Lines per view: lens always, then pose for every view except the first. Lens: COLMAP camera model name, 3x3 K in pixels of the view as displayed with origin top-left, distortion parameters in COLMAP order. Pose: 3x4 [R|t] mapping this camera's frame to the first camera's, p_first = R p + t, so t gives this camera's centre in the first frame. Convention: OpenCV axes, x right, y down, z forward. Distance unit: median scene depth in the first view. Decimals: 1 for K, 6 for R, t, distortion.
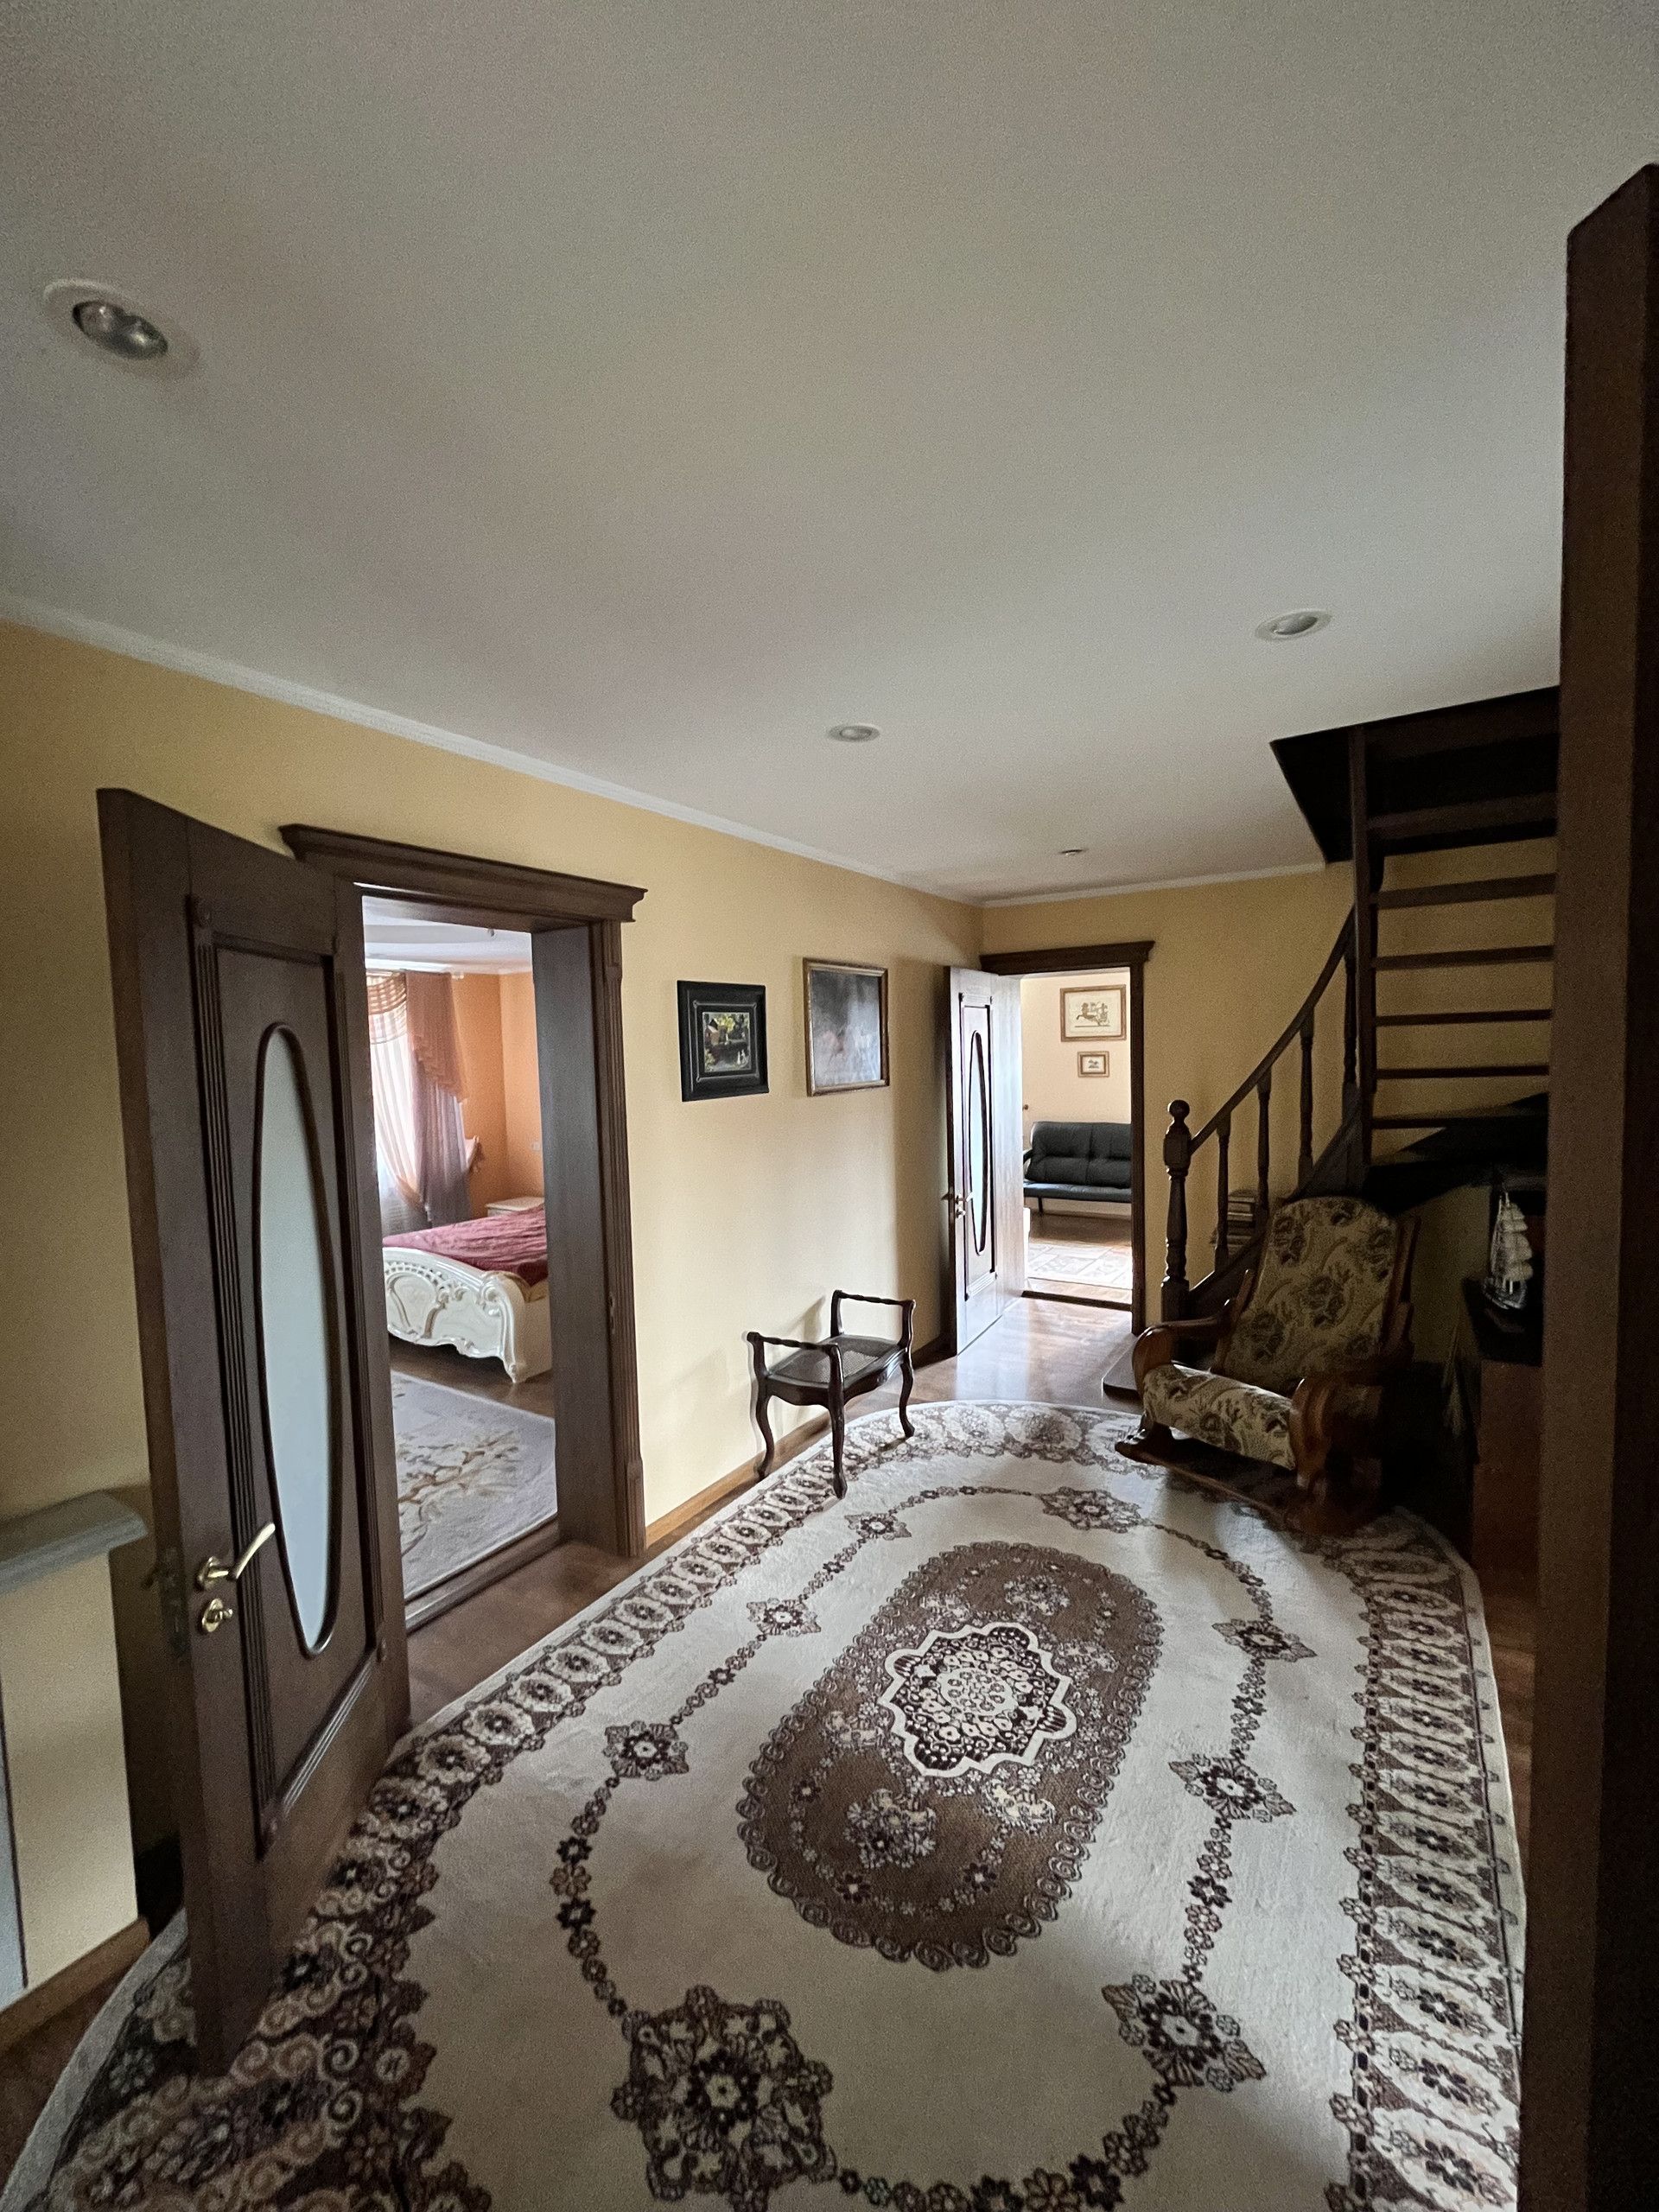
lens RADIAL K [[897.8, 0, 831.0], [0, 897.8, 1107.6], [0, 0, 1]] dist [0.000811, -0.000092]
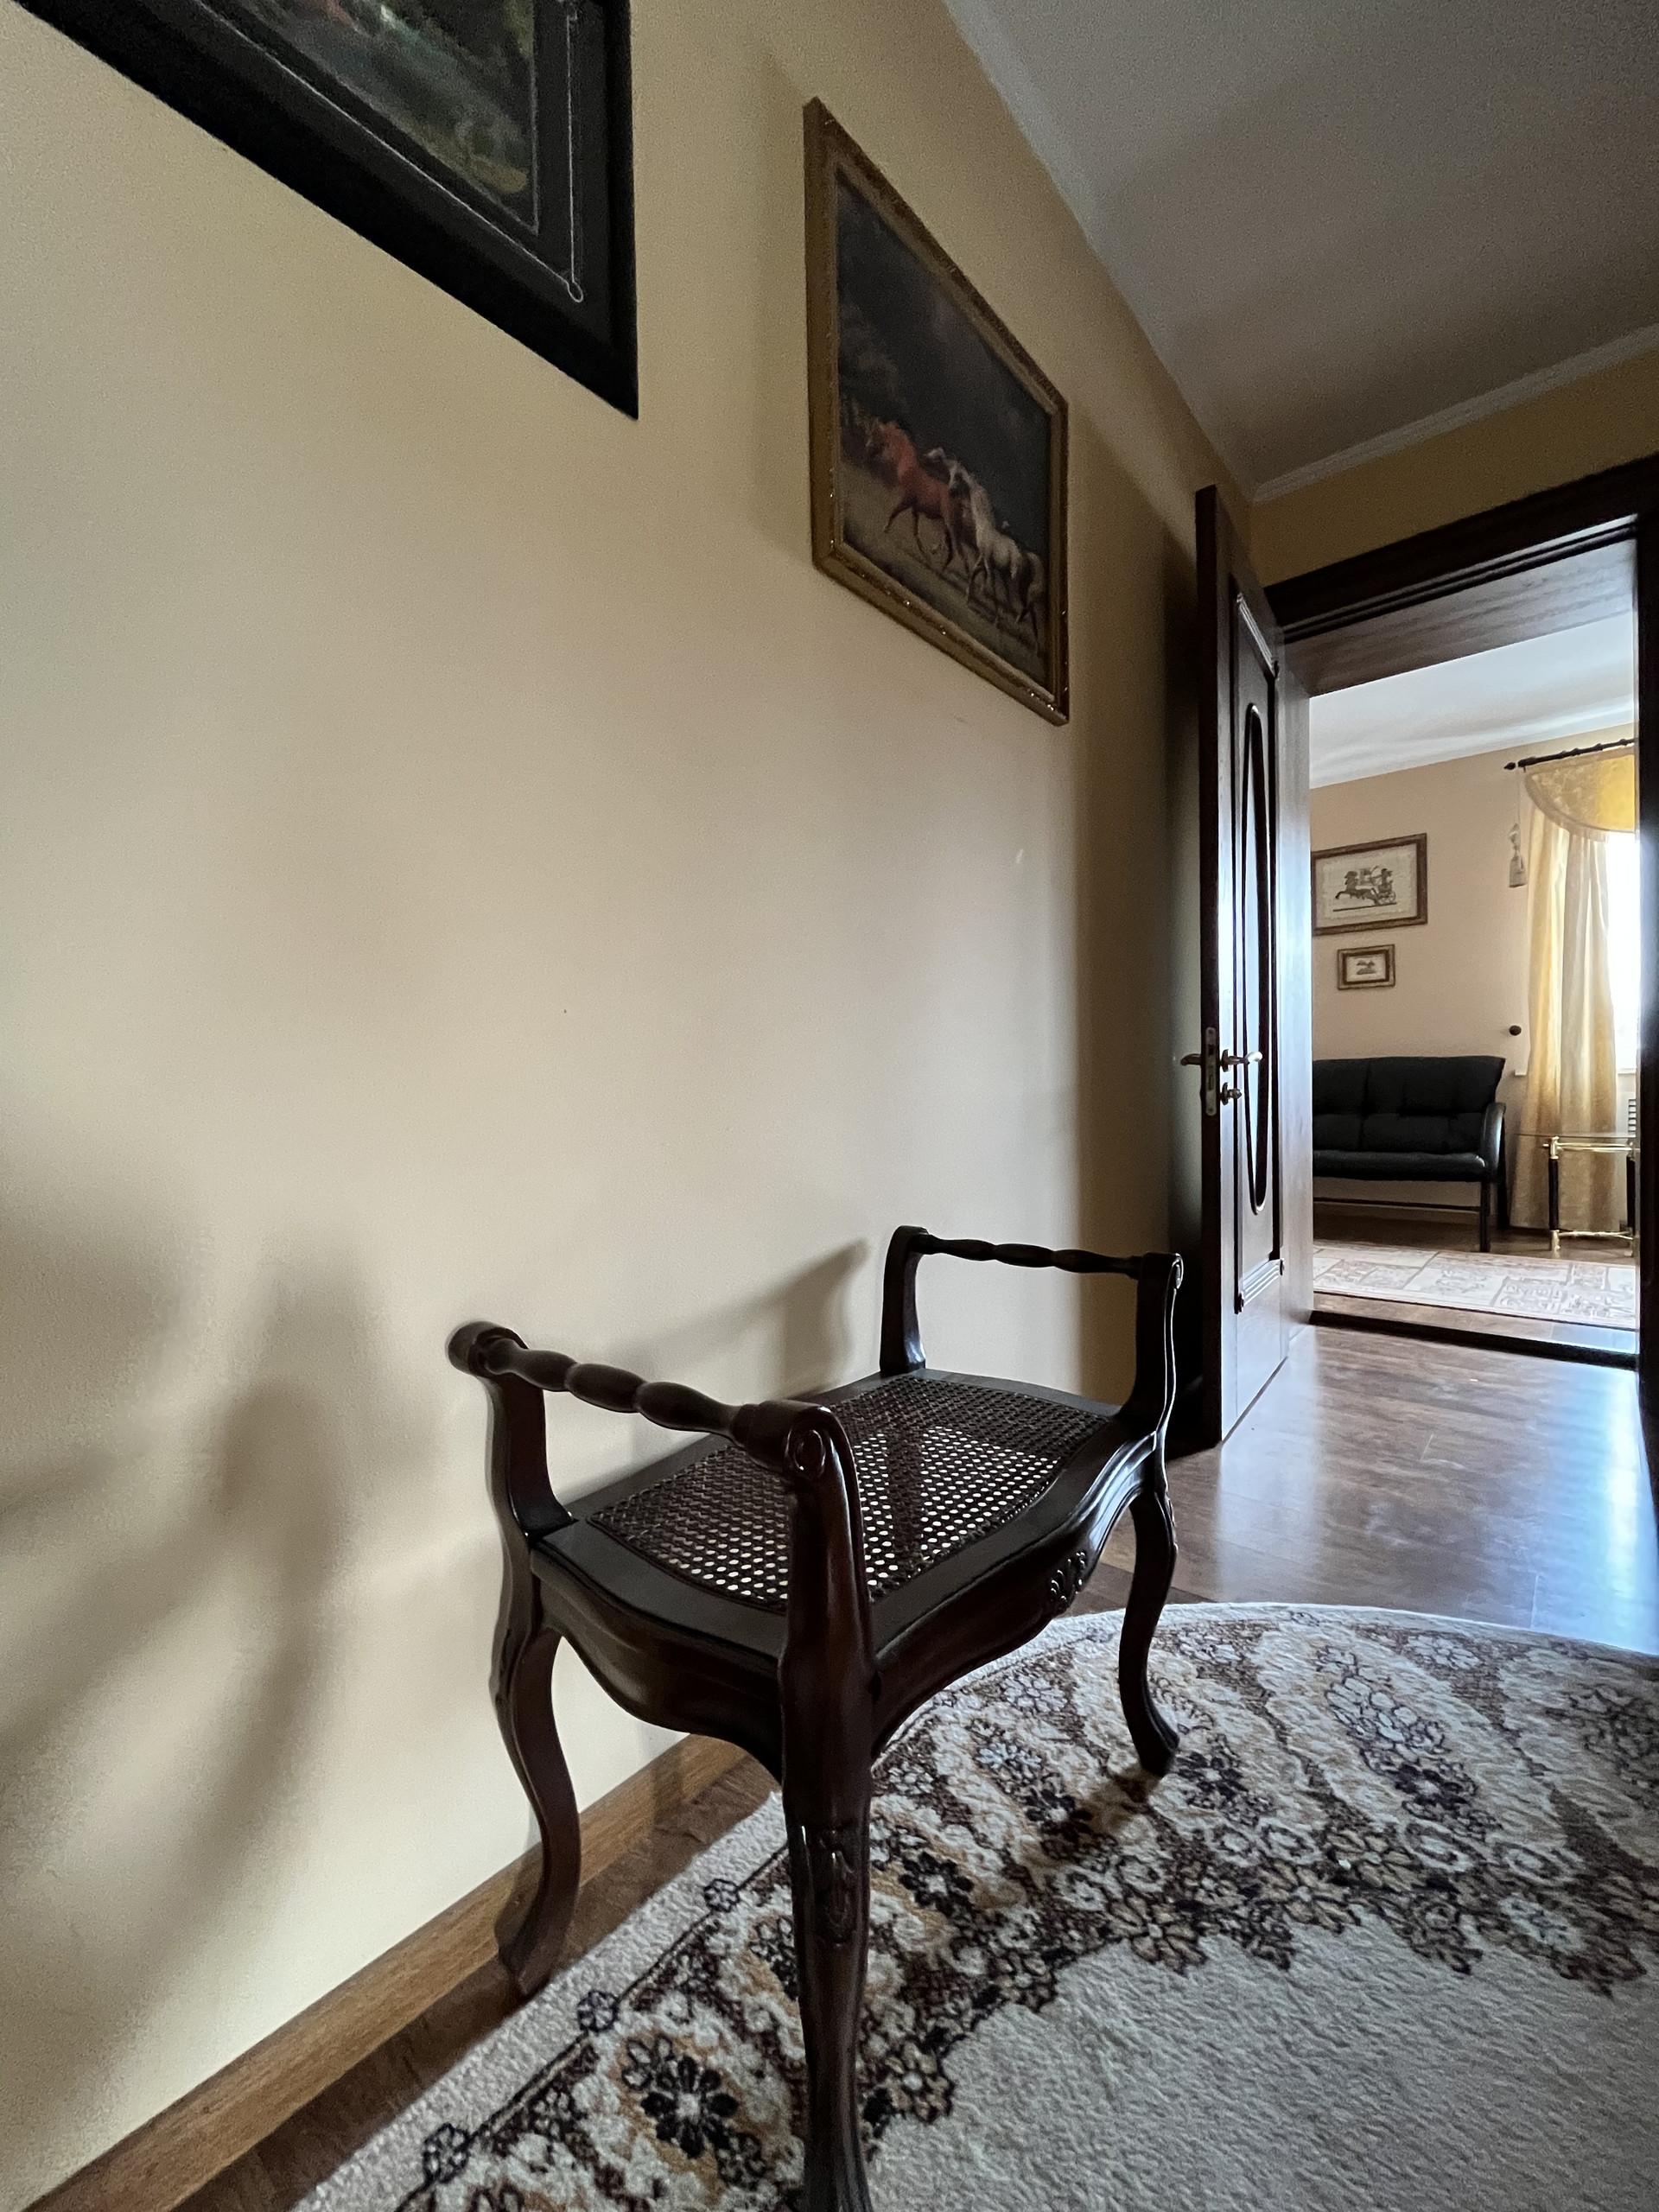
lens RADIAL K [[897.8, 0, 826.8], [0, 897.8, 1103.6], [0, 0, 1]] dist [0.000811, -0.000092]
pose [[0.989175, 0.017909, -0.145641, 0.025217], [-0.024546, 0.998734, -0.043906, 0.181257], [0.144671, 0.047005, 0.988363, 0.706406]]
